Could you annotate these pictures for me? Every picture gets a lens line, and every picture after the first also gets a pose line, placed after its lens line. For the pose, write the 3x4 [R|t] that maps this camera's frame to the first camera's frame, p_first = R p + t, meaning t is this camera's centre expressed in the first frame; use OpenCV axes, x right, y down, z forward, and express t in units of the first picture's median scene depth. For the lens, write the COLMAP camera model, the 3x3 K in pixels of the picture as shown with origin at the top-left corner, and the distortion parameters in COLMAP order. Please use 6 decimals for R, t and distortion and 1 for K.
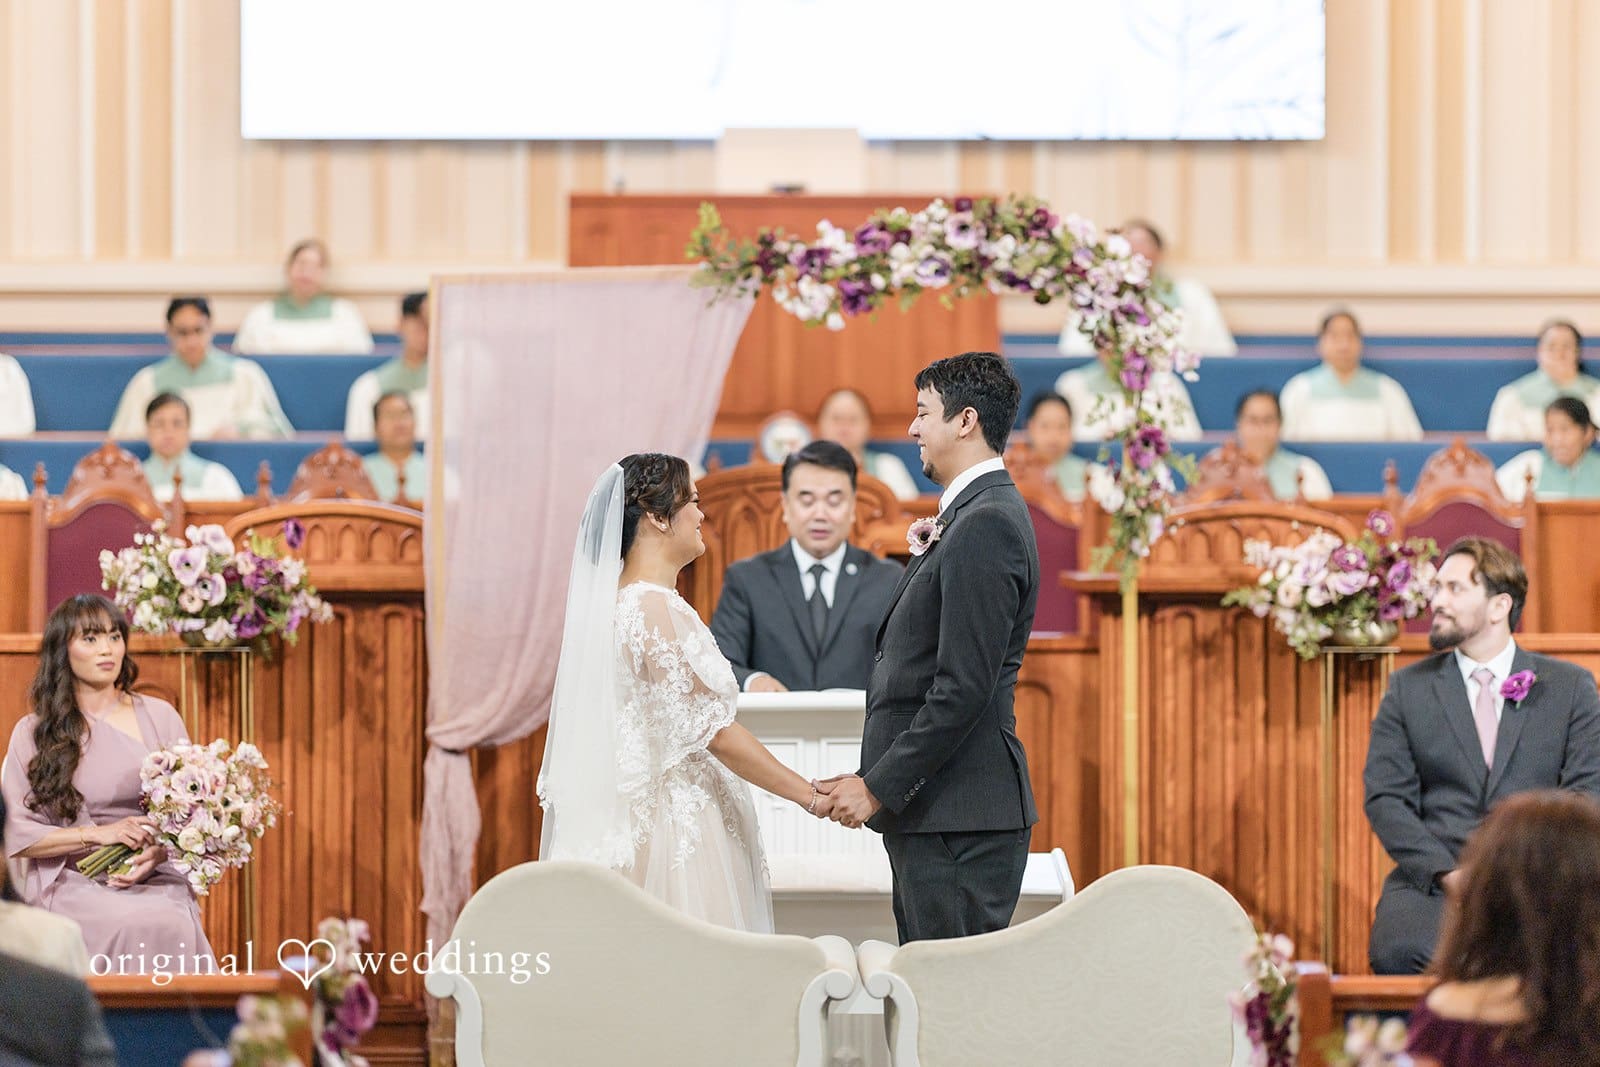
lens RADIAL K [[3882.1, 0, 800.0], [0, 3882.1, 533.5], [0, 0, 1]] dist [-0.024516, 0.243517]
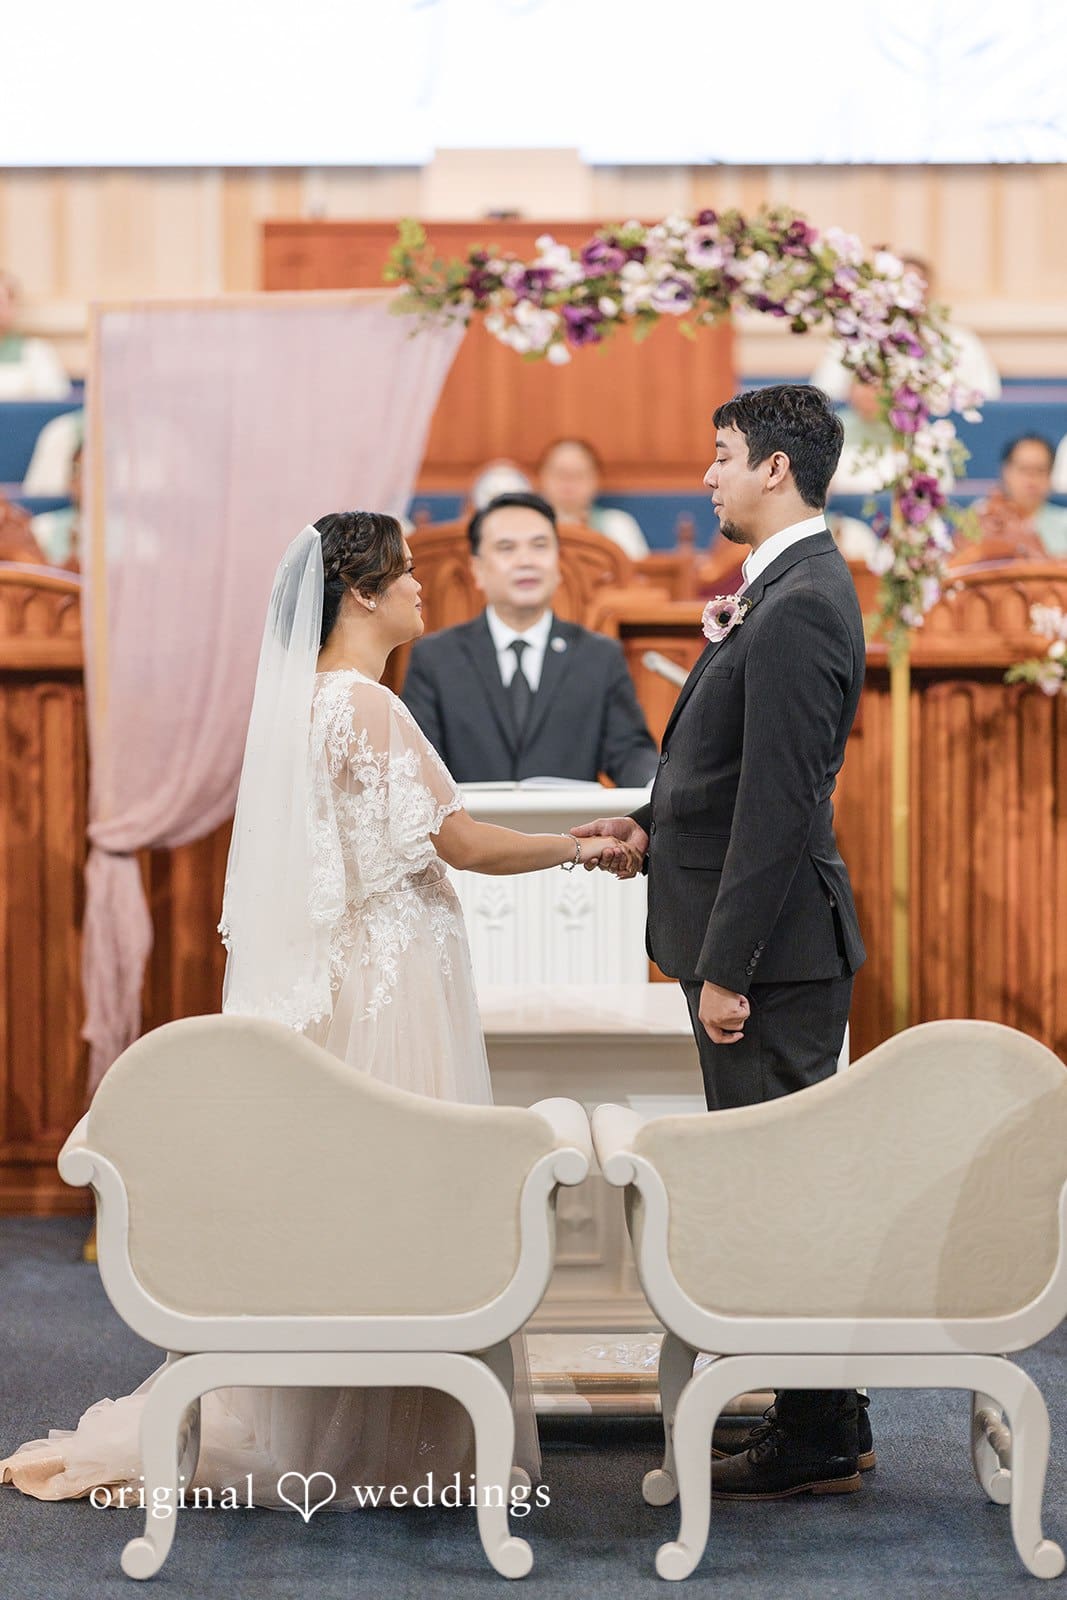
lens RADIAL K [[3882.1, 0, 531.9], [0, 3882.1, 773.4], [0, 0, 1]] dist [-0.024516, 0.243517]
pose [[0.999985, -0.003920, 0.003775, -0.000419], [0.003733, 0.998816, 0.048506, -0.003484], [-0.003961, -0.048491, 0.998816, 0.135916]]
